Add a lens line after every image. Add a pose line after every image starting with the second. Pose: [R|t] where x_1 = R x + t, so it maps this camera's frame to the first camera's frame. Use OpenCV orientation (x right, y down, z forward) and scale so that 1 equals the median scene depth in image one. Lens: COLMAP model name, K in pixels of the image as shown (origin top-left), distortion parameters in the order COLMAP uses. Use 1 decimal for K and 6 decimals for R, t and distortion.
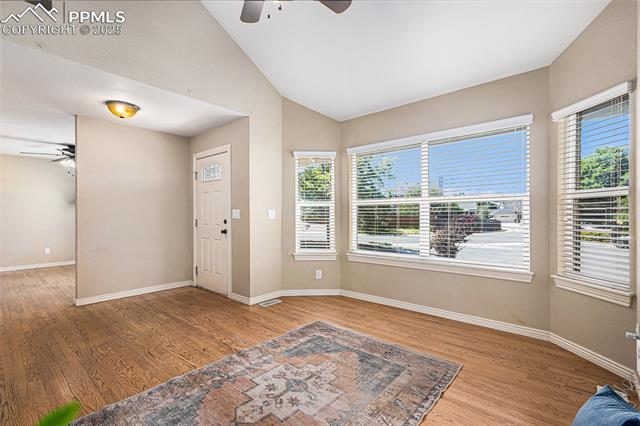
lens RADIAL K [[292.5, 0, 321.7], [0, 292.5, 211.8], [0, 0, 1]] dist [-0.000738, 0.000010]
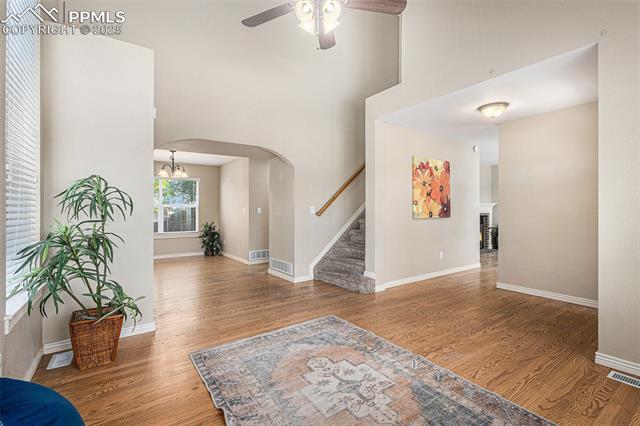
lens RADIAL K [[292.5, 0, 321.7], [0, 292.5, 211.8], [0, 0, 1]] dist [-0.000738, 0.000010]
pose [[-0.243526, 0.010089, -0.969842, 0.791921], [0.012655, 0.999894, 0.007224, 0.002858], [0.969812, -0.010514, -0.243628, 1.046028]]
